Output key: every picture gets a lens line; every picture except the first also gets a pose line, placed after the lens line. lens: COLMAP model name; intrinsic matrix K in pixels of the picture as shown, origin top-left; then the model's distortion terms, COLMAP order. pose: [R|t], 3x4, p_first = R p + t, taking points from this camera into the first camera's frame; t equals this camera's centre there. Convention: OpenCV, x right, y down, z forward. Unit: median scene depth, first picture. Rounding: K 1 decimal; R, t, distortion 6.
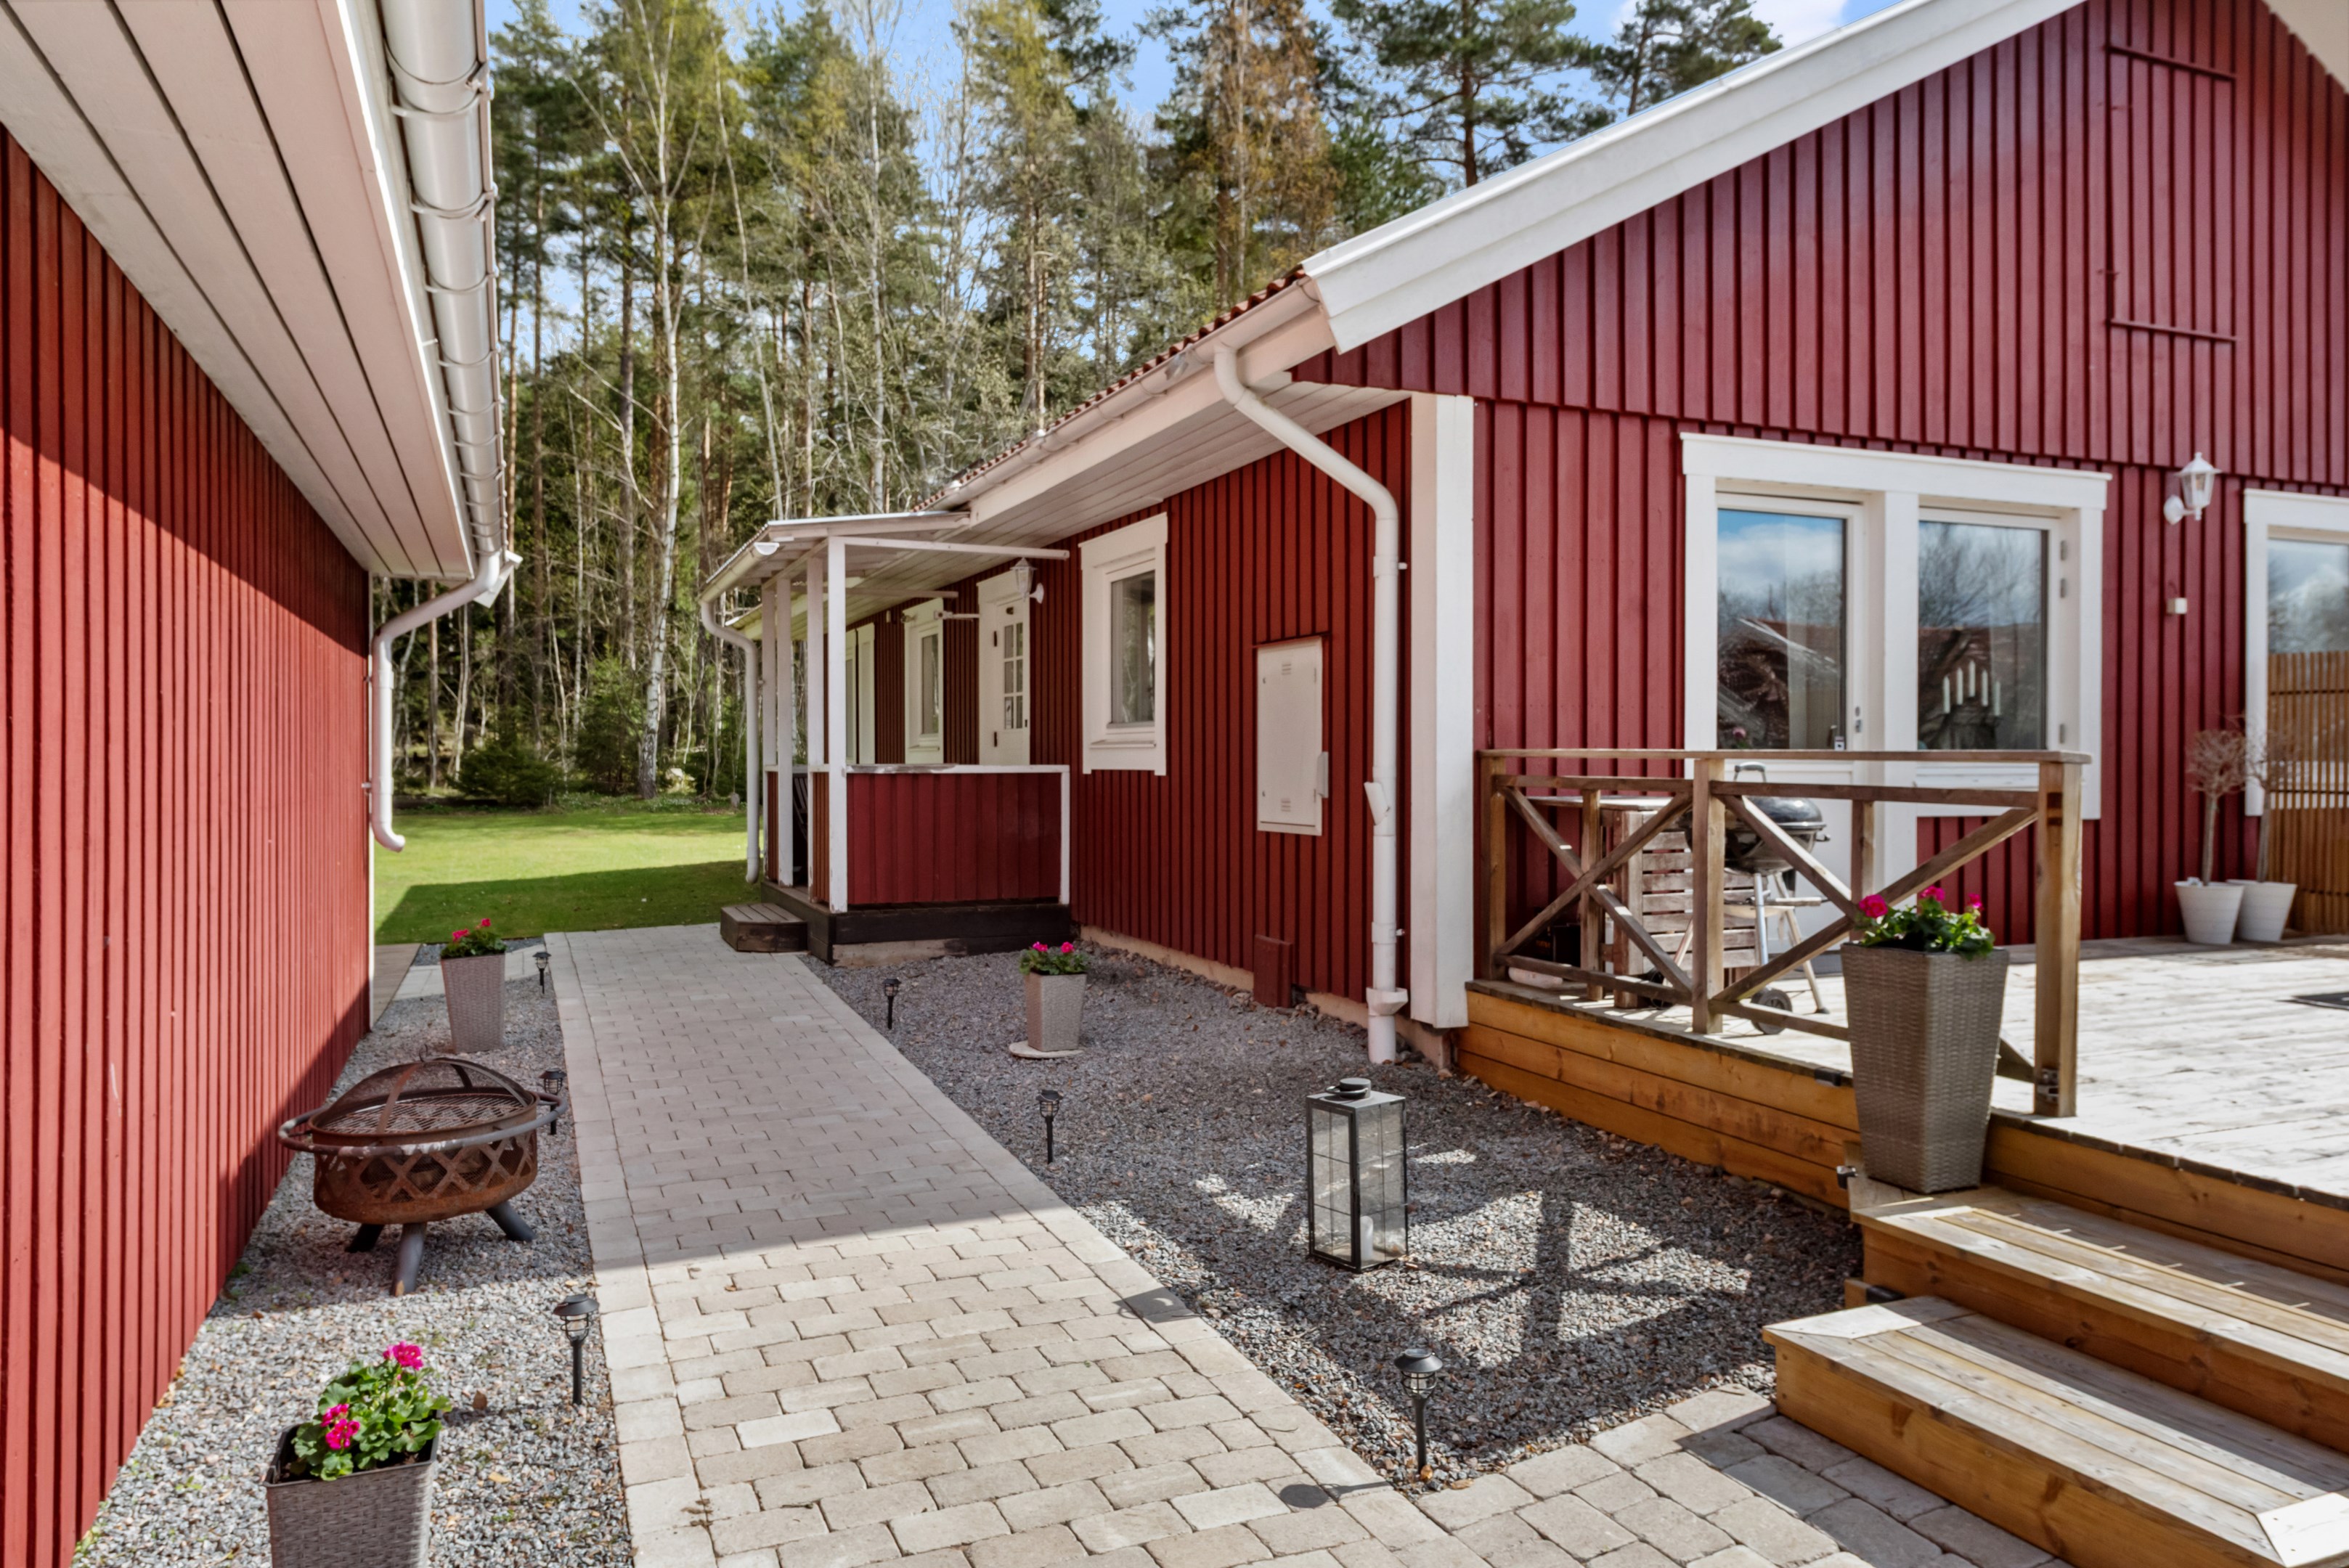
lens RADIAL K [[1609.8, 0, 1174.3], [0, 1609.8, 773.9], [0, 0, 1]] dist [-0.000295, -0.000604]
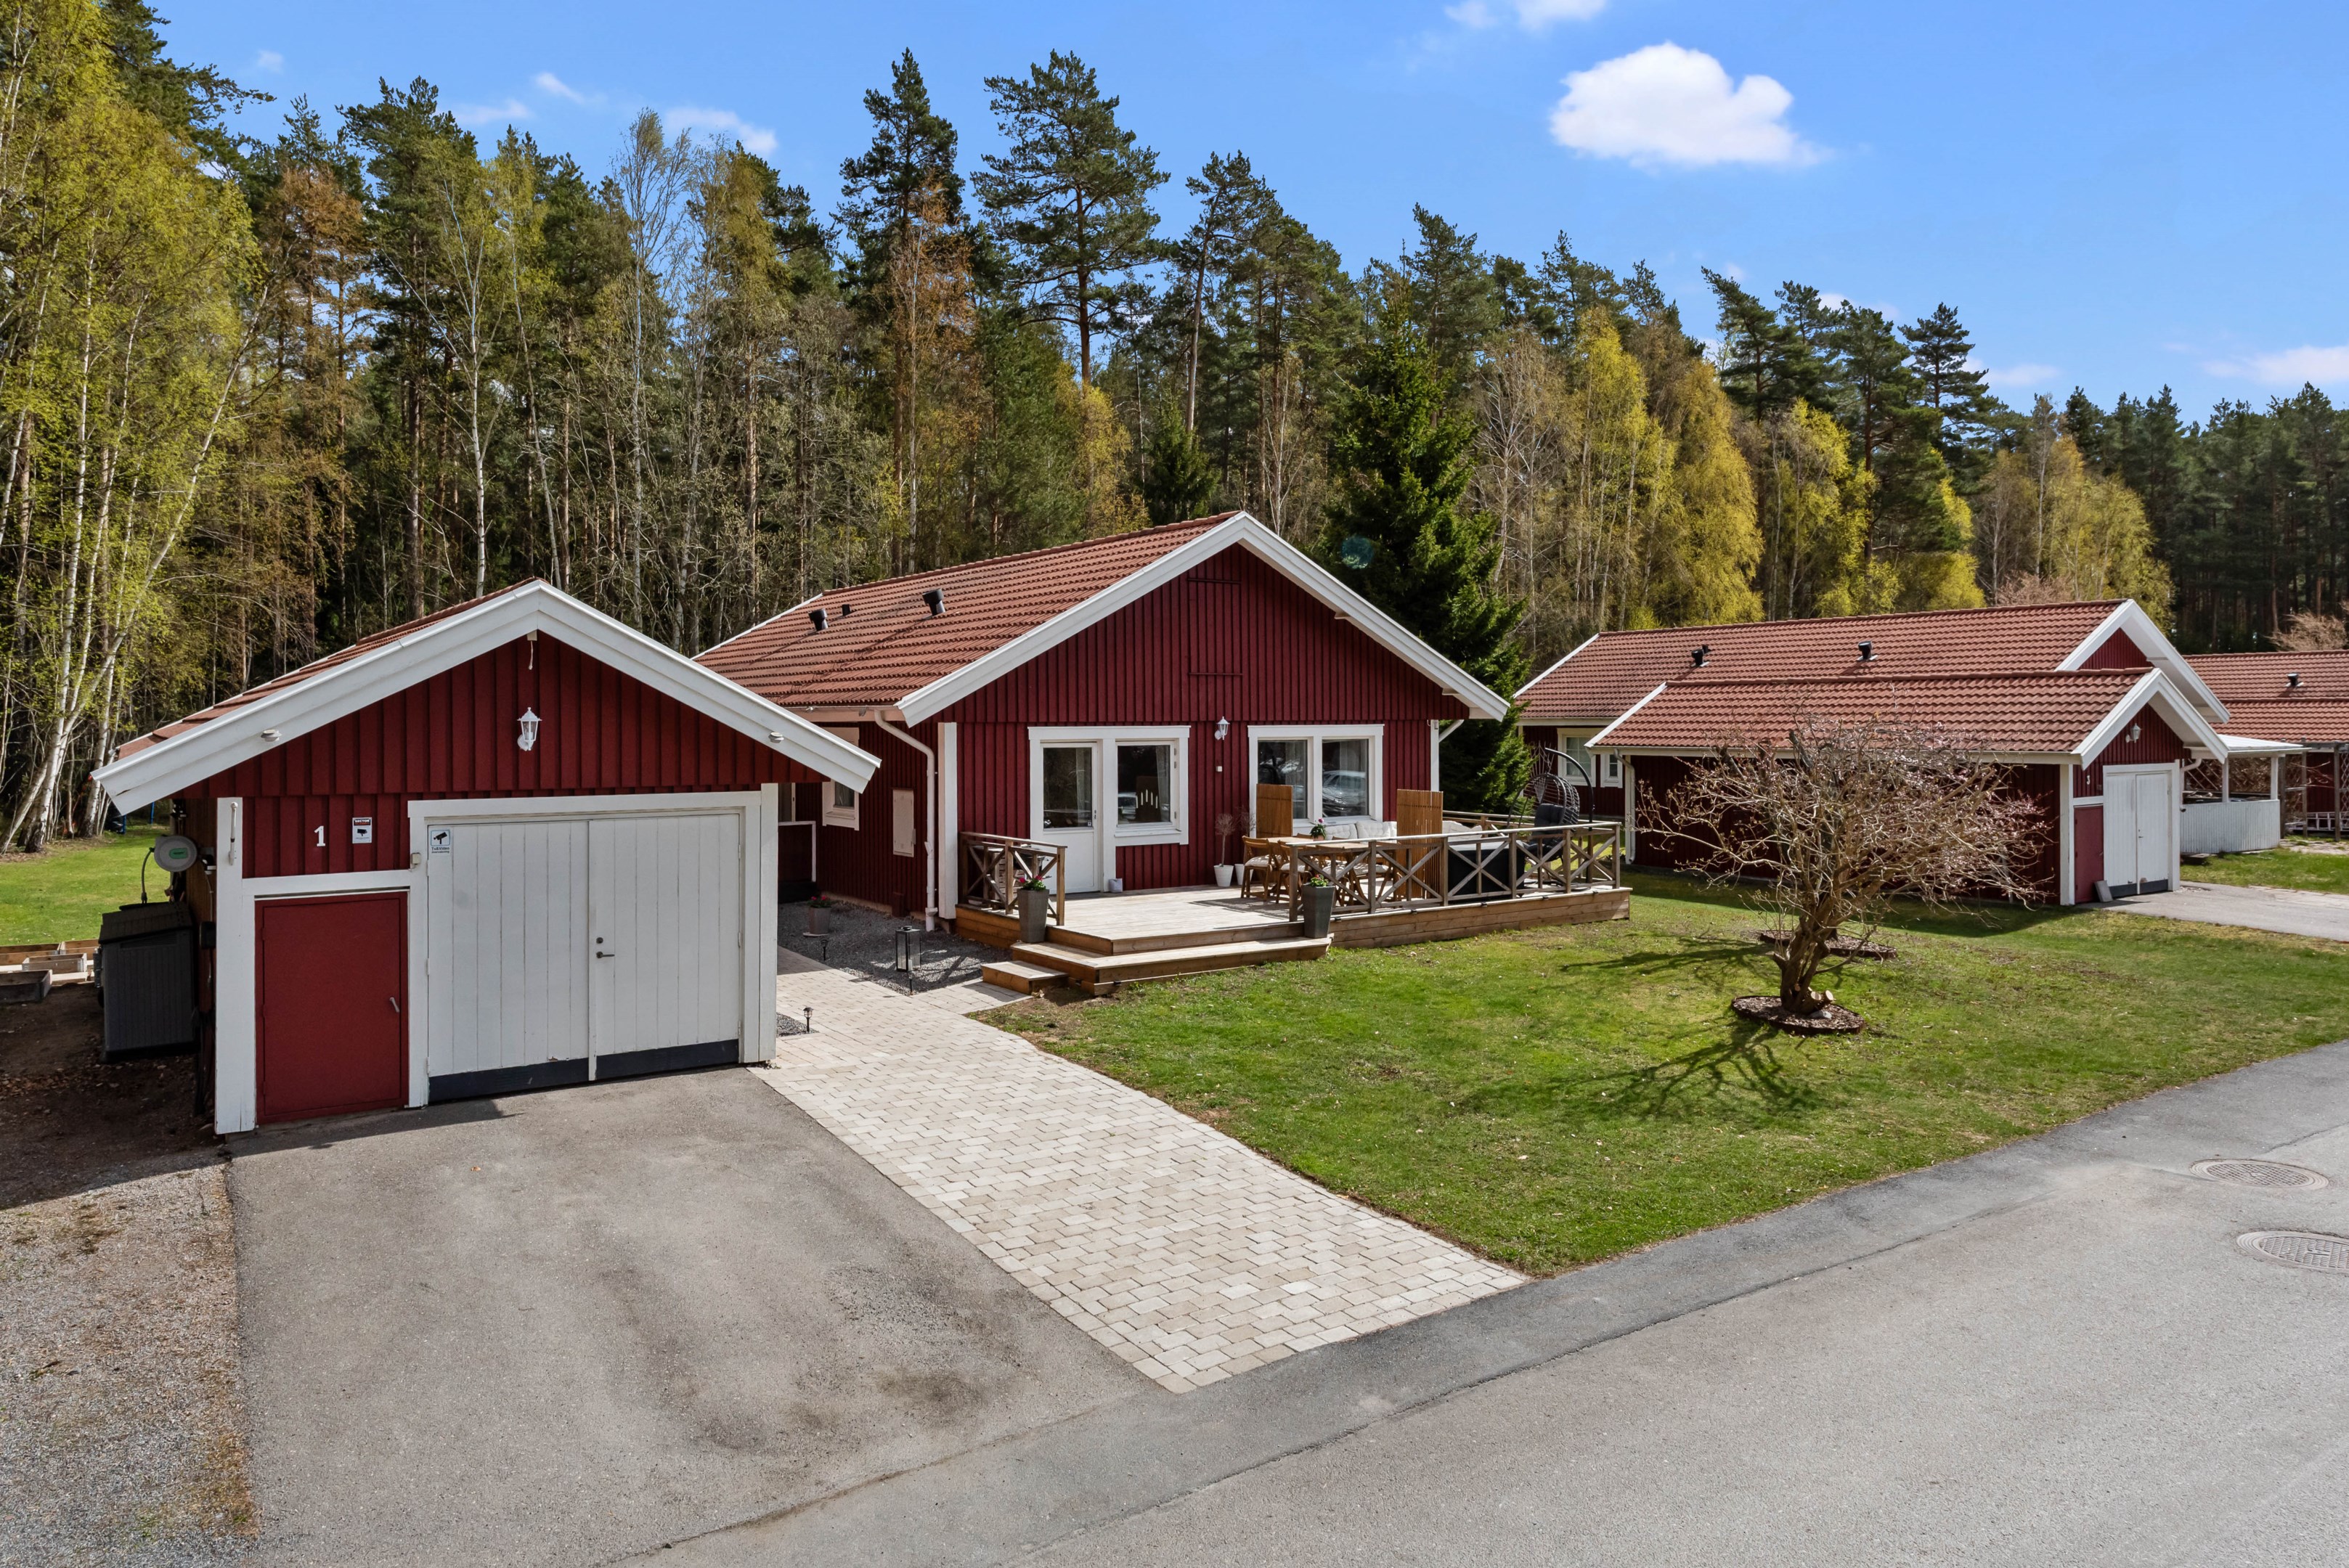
lens RADIAL K [[1547.9, 0, 1202.1], [0, 1547.9, 729.5], [0, 0, 1]] dist [-0.001335, -0.000577]
pose [[0.977182, -0.005695, 0.212329, 0.007546], [0.007358, 0.999948, -0.007040, -0.169008], [-0.212278, 0.008442, 0.977173, -1.845229]]
